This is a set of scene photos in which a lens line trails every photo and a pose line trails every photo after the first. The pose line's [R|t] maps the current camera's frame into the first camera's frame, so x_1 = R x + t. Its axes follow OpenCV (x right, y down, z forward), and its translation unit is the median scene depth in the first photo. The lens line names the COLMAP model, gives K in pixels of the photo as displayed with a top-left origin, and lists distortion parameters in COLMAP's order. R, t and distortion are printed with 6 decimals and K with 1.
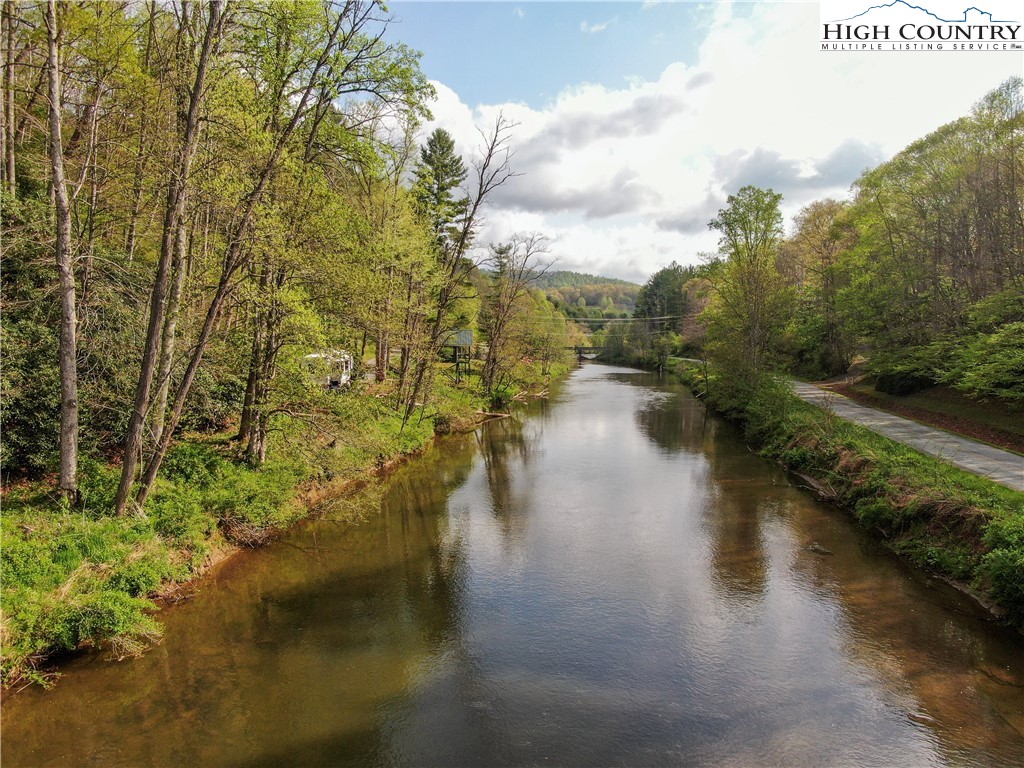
lens RADIAL K [[727.5, 0, 514.1], [0, 727.5, 385.9], [0, 0, 1]] dist [-0.025590, 0.010361]
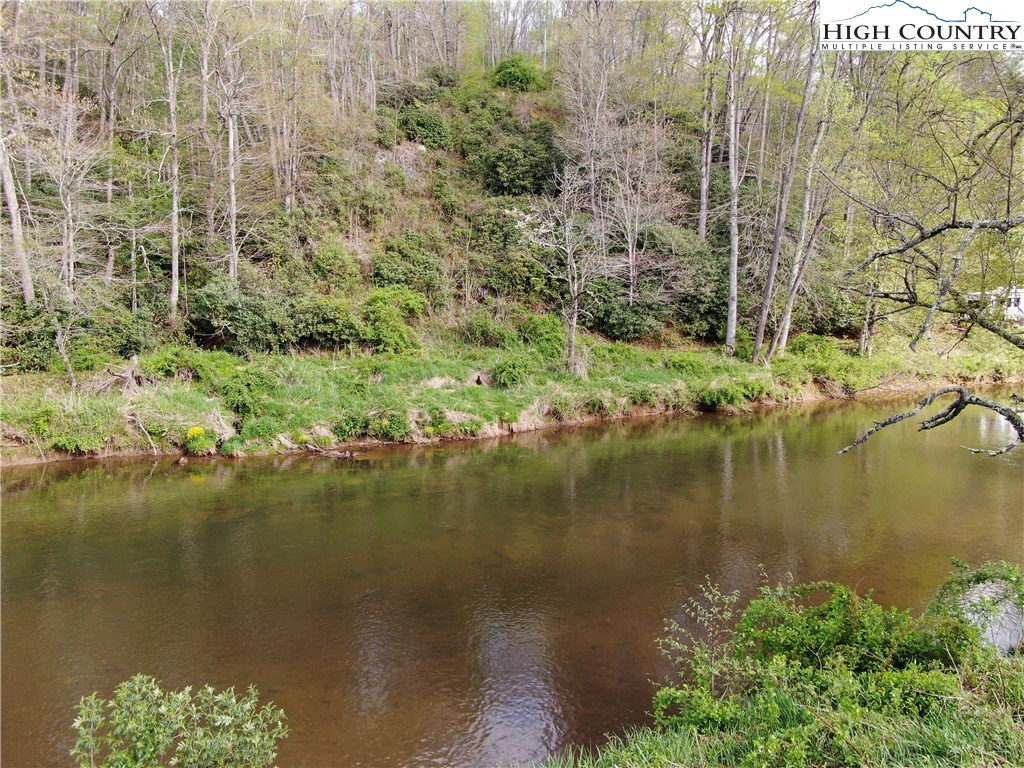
lens RADIAL K [[727.5, 0, 512.2], [0, 727.5, 388.4], [0, 0, 1]] dist [-0.025590, 0.010361]
pose [[0.572235, 0.085953, -0.815573, 0.189869], [-0.044499, 0.996282, 0.073776, 0.045664], [0.818882, -0.005925, 0.573932, -0.167856]]
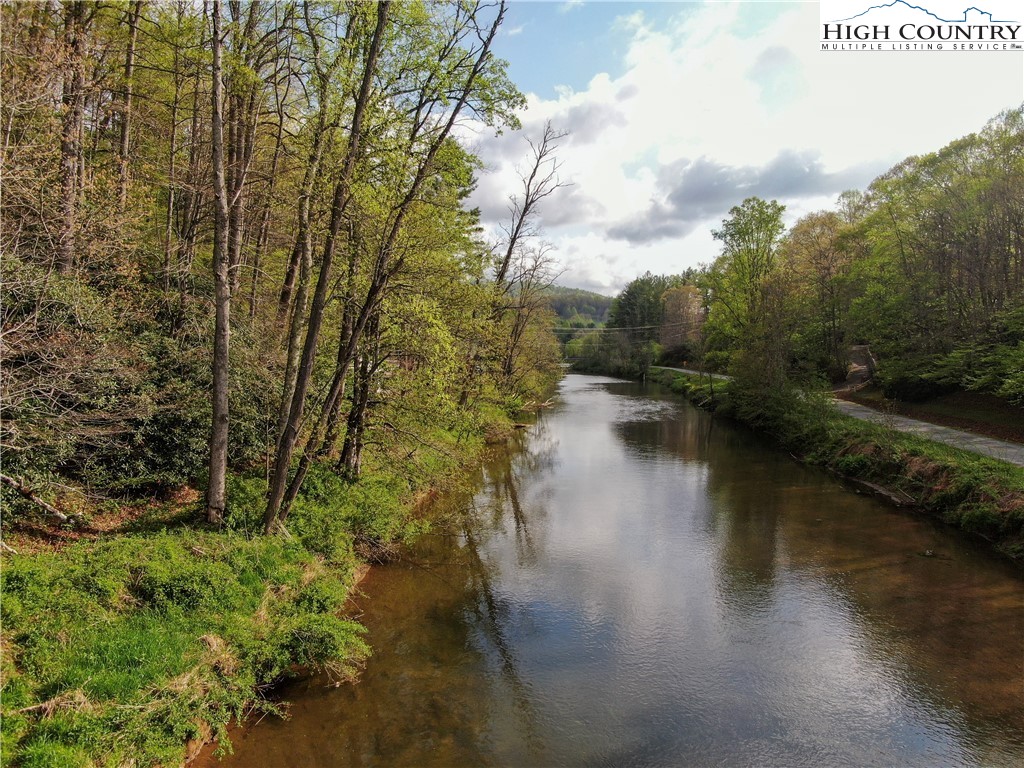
lens RADIAL K [[727.5, 0, 511.4], [0, 727.5, 386.3], [0, 0, 1]] dist [-0.025590, 0.010361]
pose [[0.998730, -0.007197, 0.049868, -0.090987], [0.007841, 0.999888, -0.012725, -0.000890], [-0.049771, 0.013100, 0.998675, 0.006144]]
